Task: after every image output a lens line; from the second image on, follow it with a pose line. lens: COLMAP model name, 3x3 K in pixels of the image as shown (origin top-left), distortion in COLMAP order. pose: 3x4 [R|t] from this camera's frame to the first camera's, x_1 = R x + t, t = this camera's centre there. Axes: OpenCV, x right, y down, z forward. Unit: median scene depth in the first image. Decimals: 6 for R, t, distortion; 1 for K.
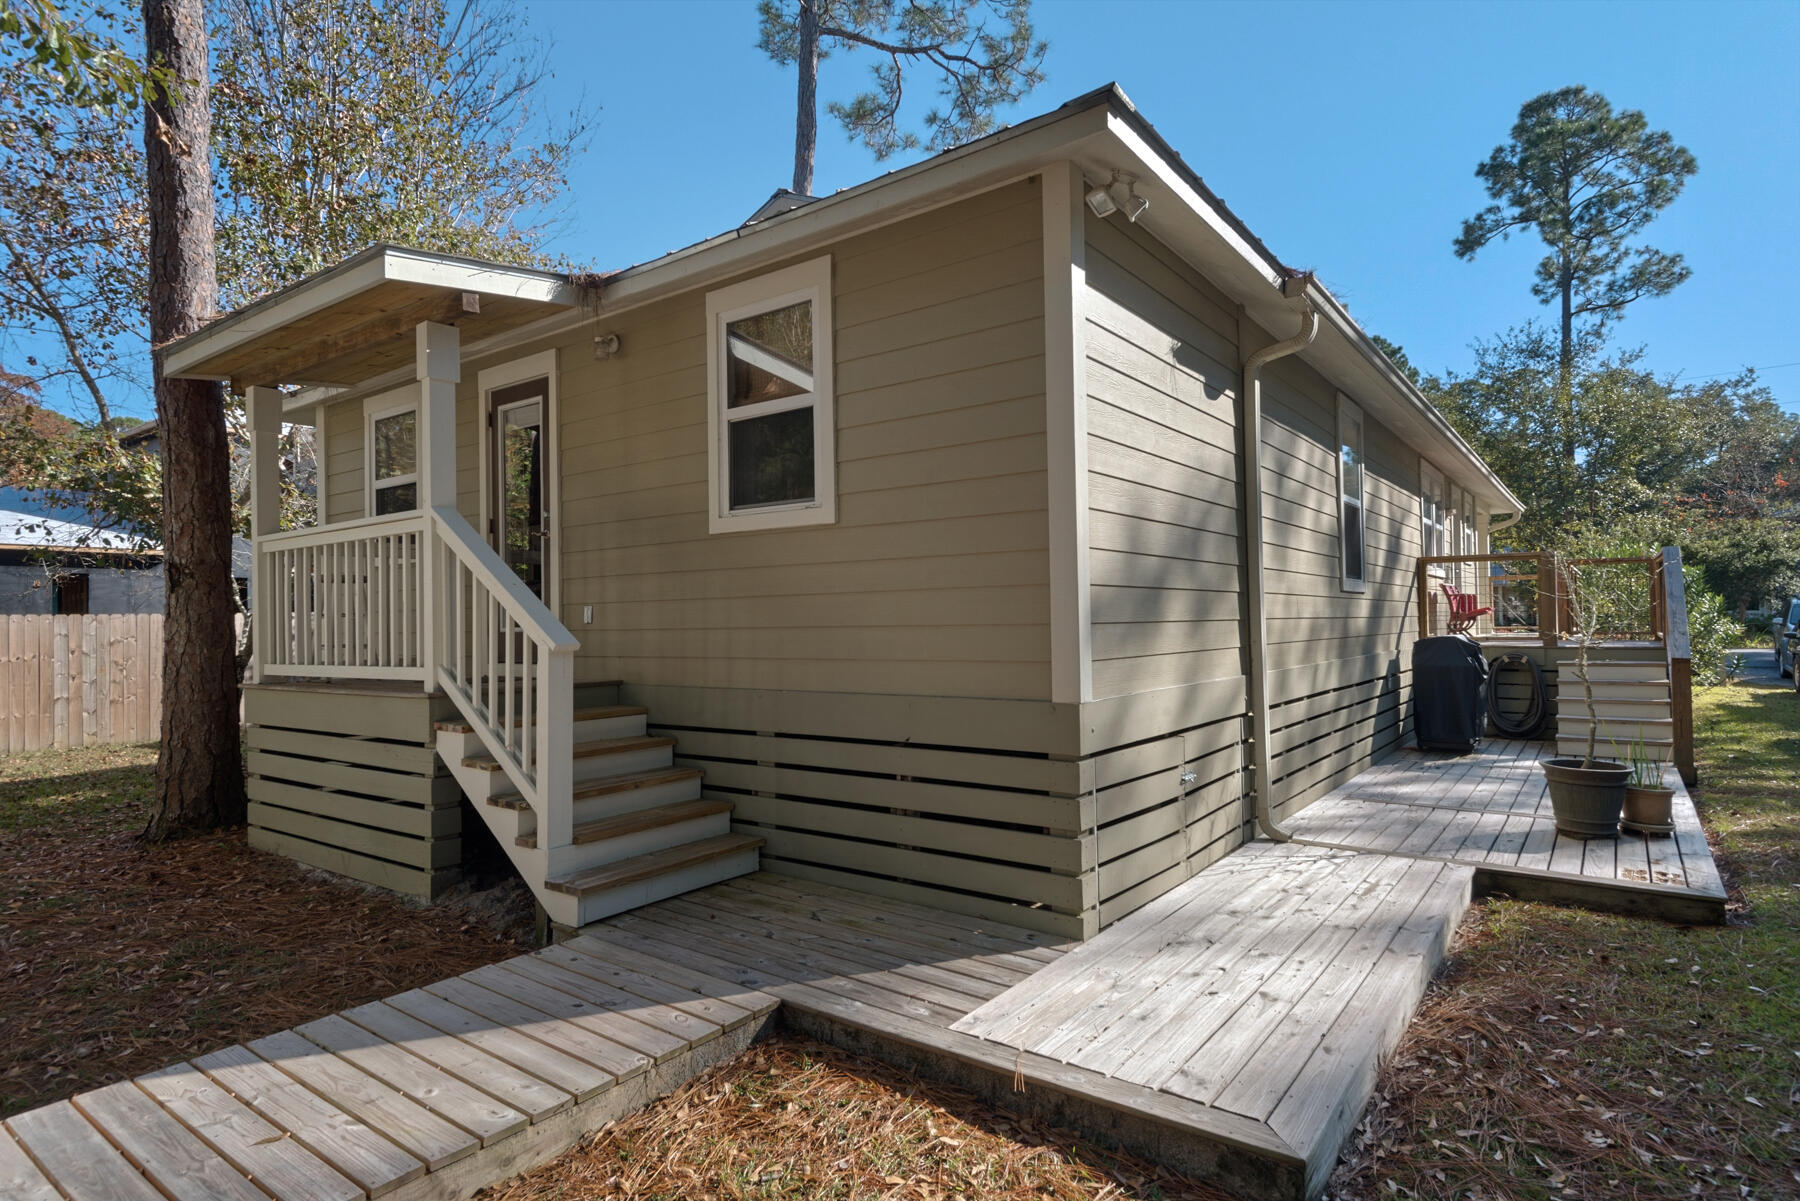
lens RADIAL K [[960.7, 0, 900.0], [0, 960.7, 600.5], [0, 0, 1]] dist [0.005982, -0.000698]
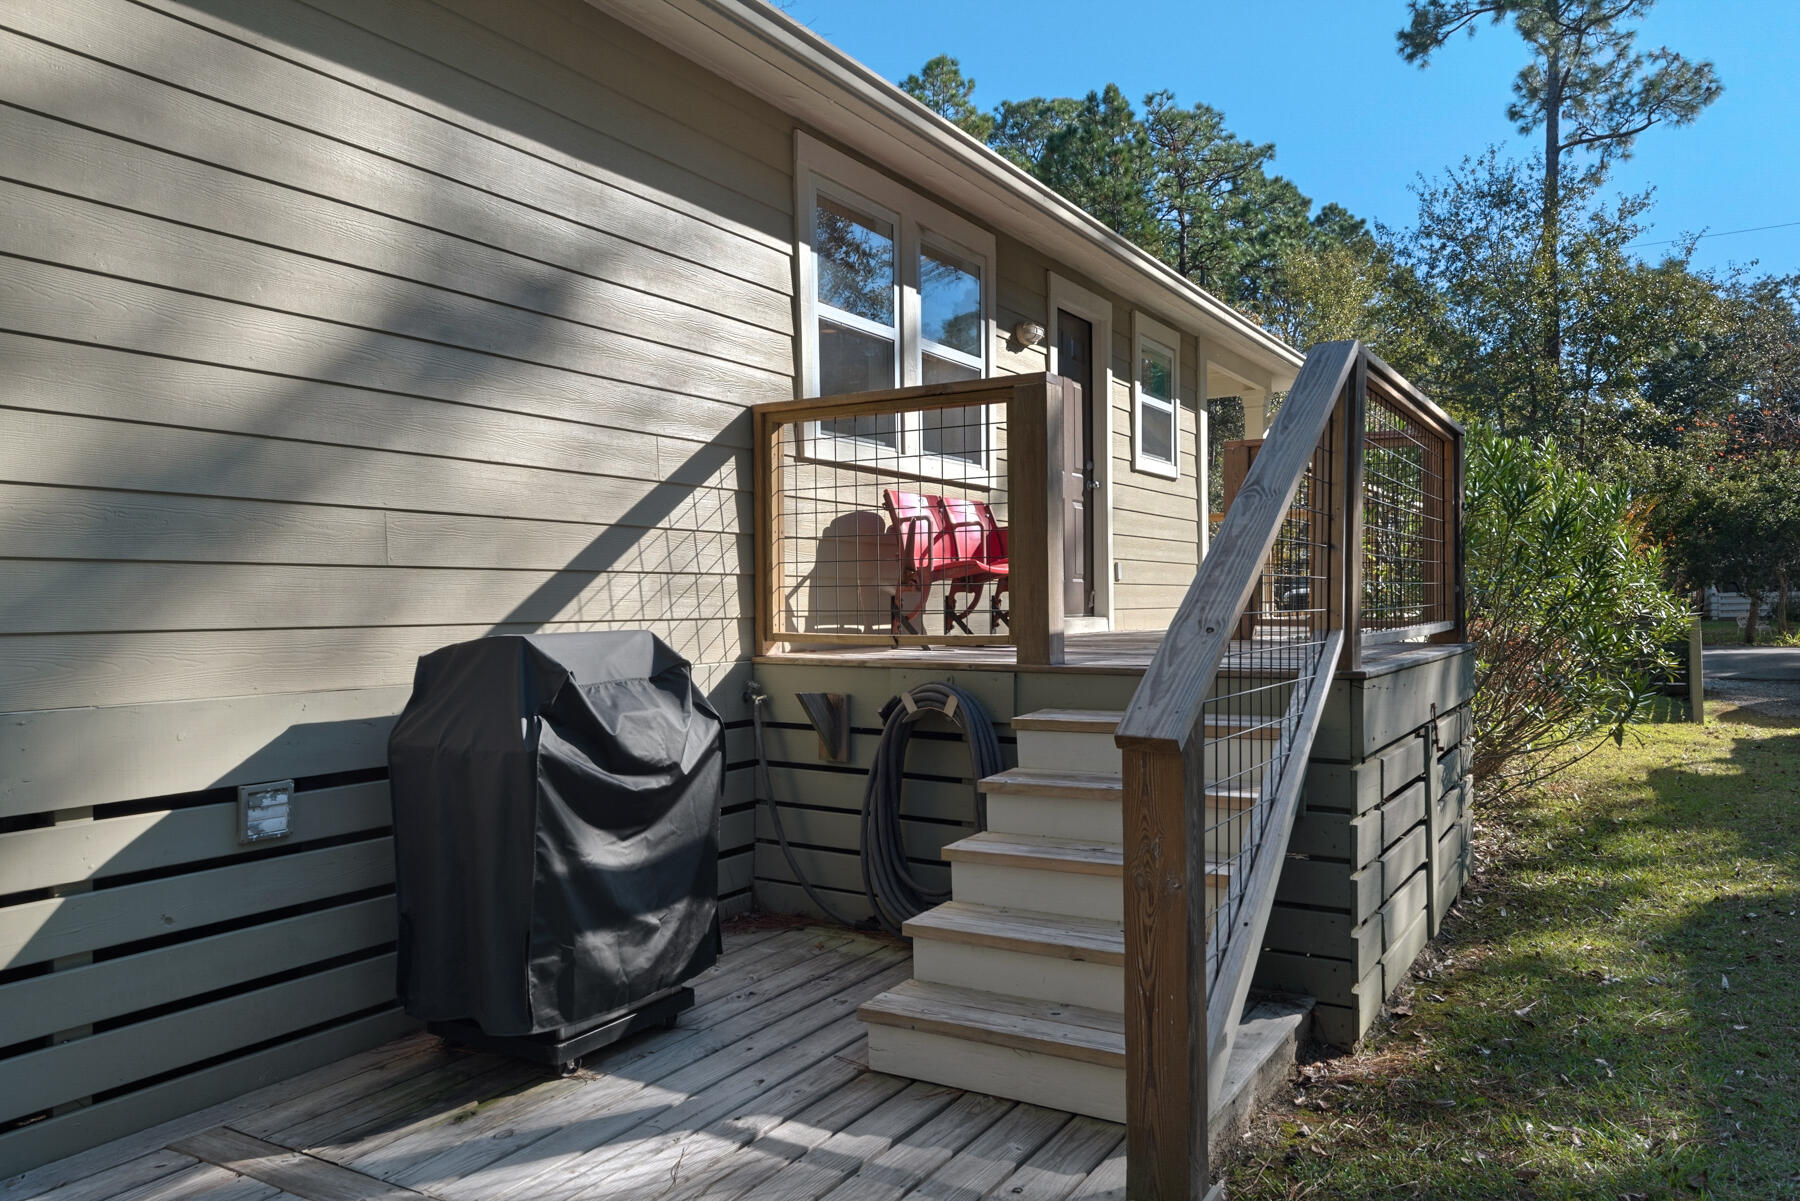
lens RADIAL K [[1279.9, 0, 888.6], [0, 1279.9, 595.4], [0, 0, 1]] dist [0.000002, -0.003504]
pose [[0.995901, 0.006555, 0.090214, 0.158445], [-0.007960, 0.999852, 0.015227, 0.004759], [-0.090101, -0.015883, 0.995806, 0.155110]]
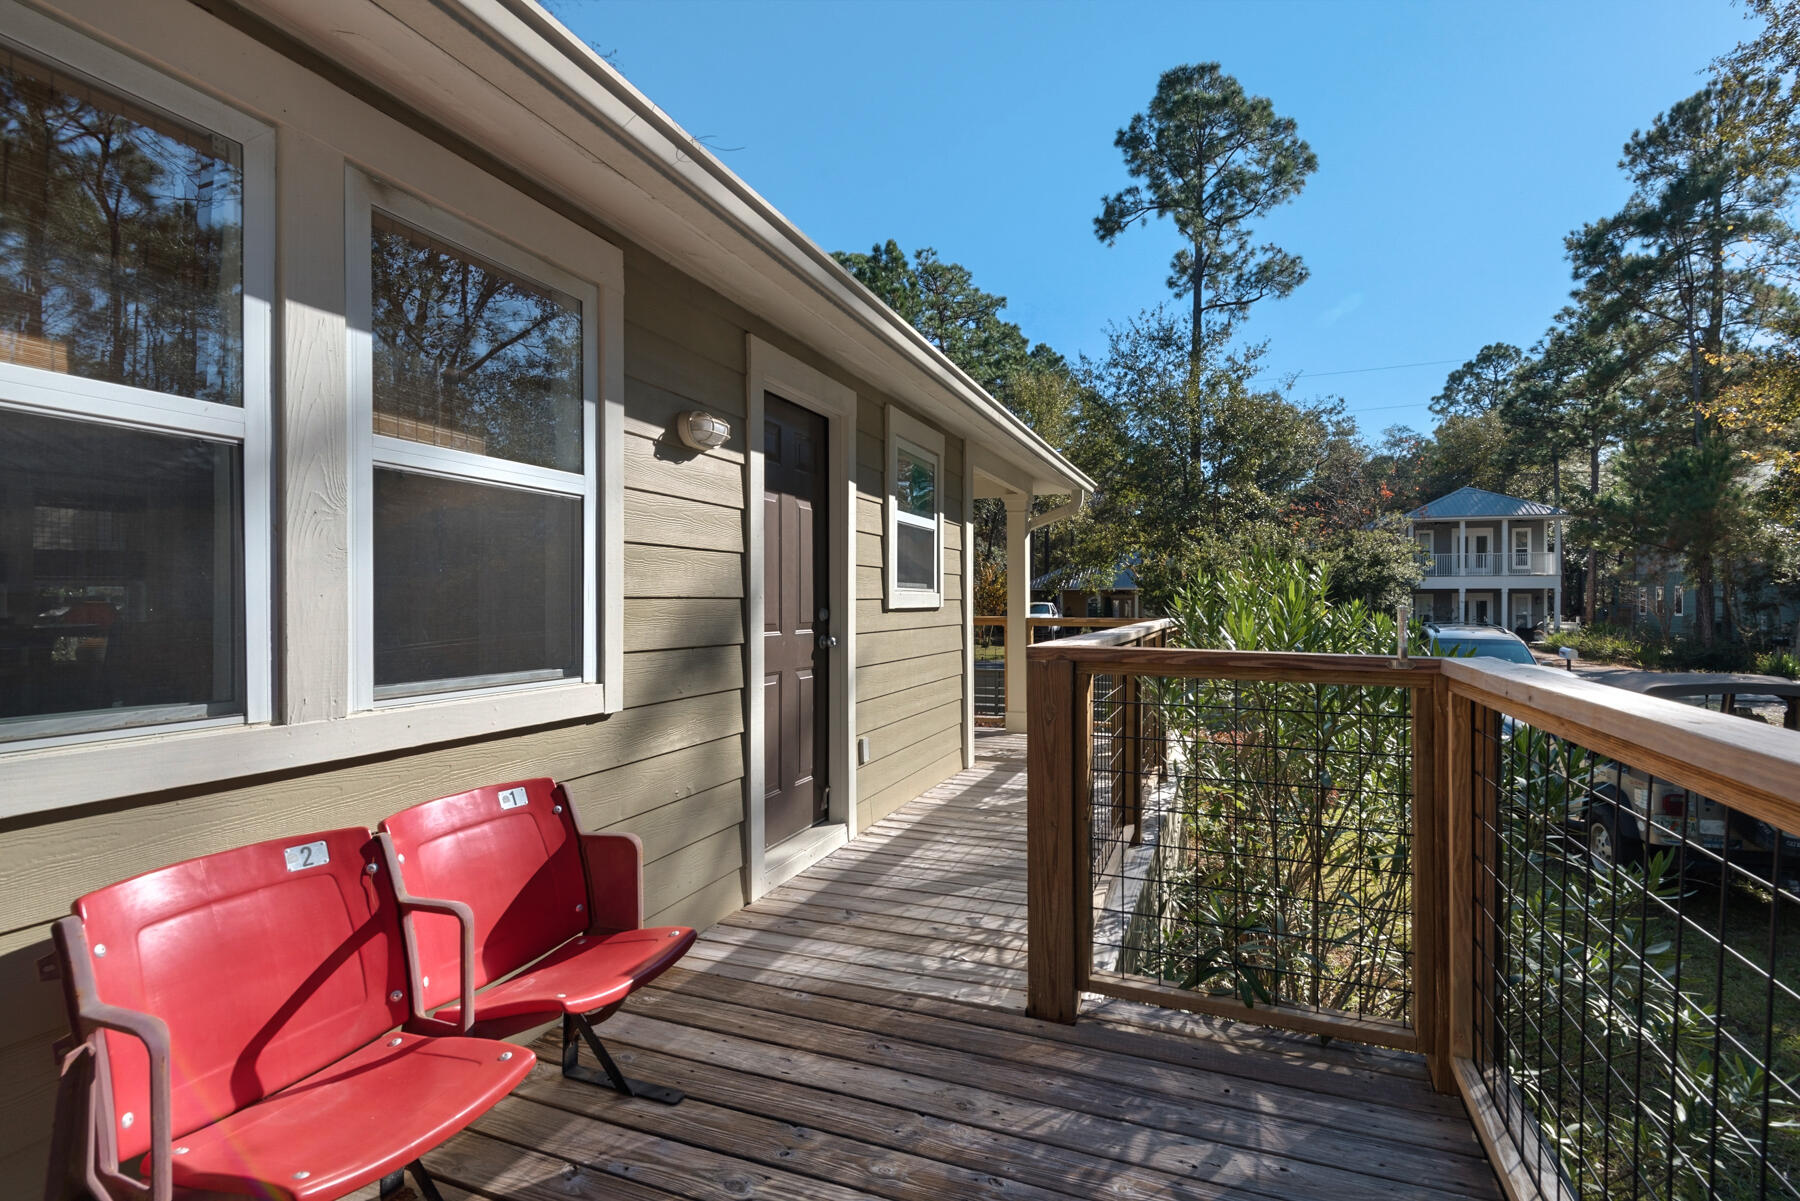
lens RADIAL K [[859.3, 0, 902.1], [0, 859.3, 603.9], [0, 0, 1]] dist [0.008137, -0.000431]
pose [[0.962927, 0.011995, 0.269495, 0.192190], [-0.017670, 0.999670, 0.018642, -0.017390], [-0.269182, -0.022713, 0.962821, 0.262737]]
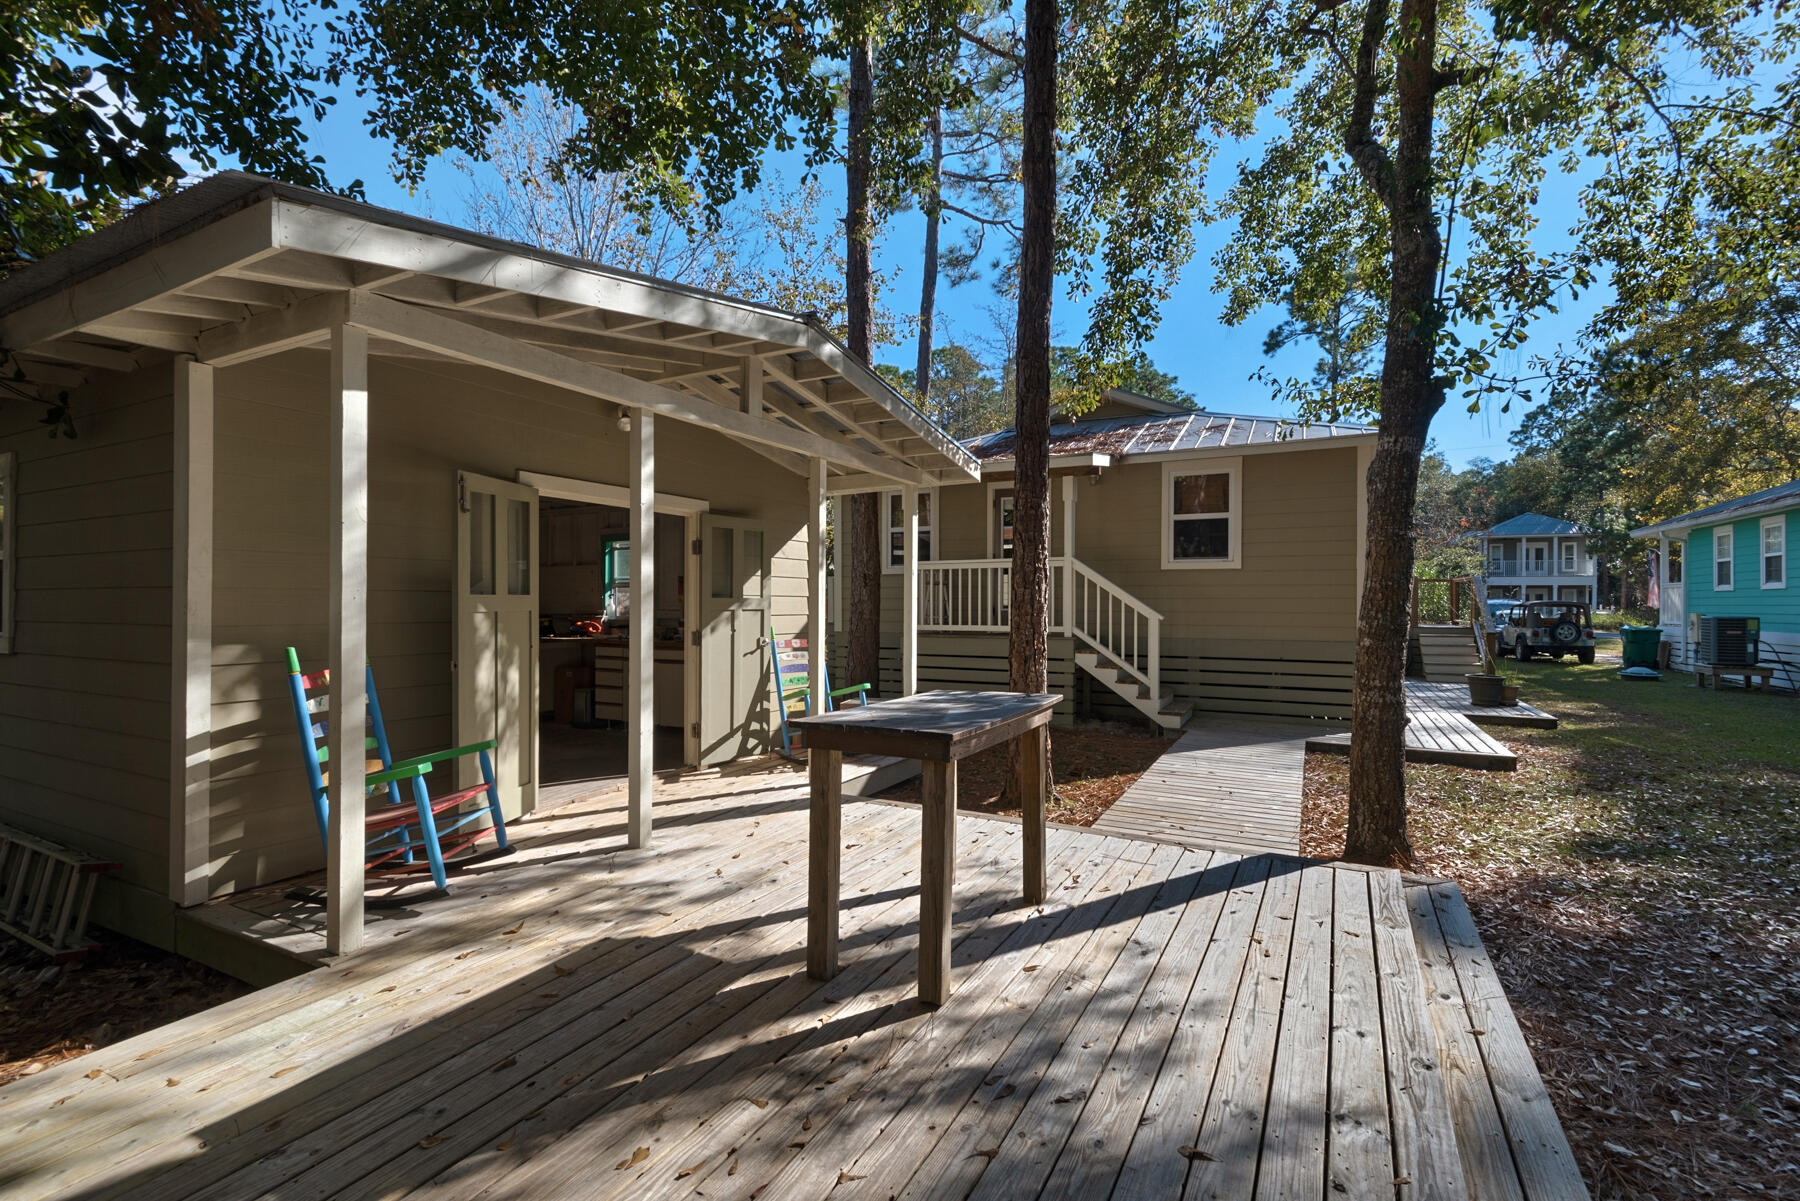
lens RADIAL K [[813.6, 0, 900.0], [0, 813.6, 600.5], [0, 0, 1]] dist [0.002061, -0.001362]
pose [[0.985849, 0.018342, 0.166628, -0.155603], [-0.021286, 0.999647, 0.015899, -0.001900], [-0.166277, -0.019221, 0.985892, -0.107725]]
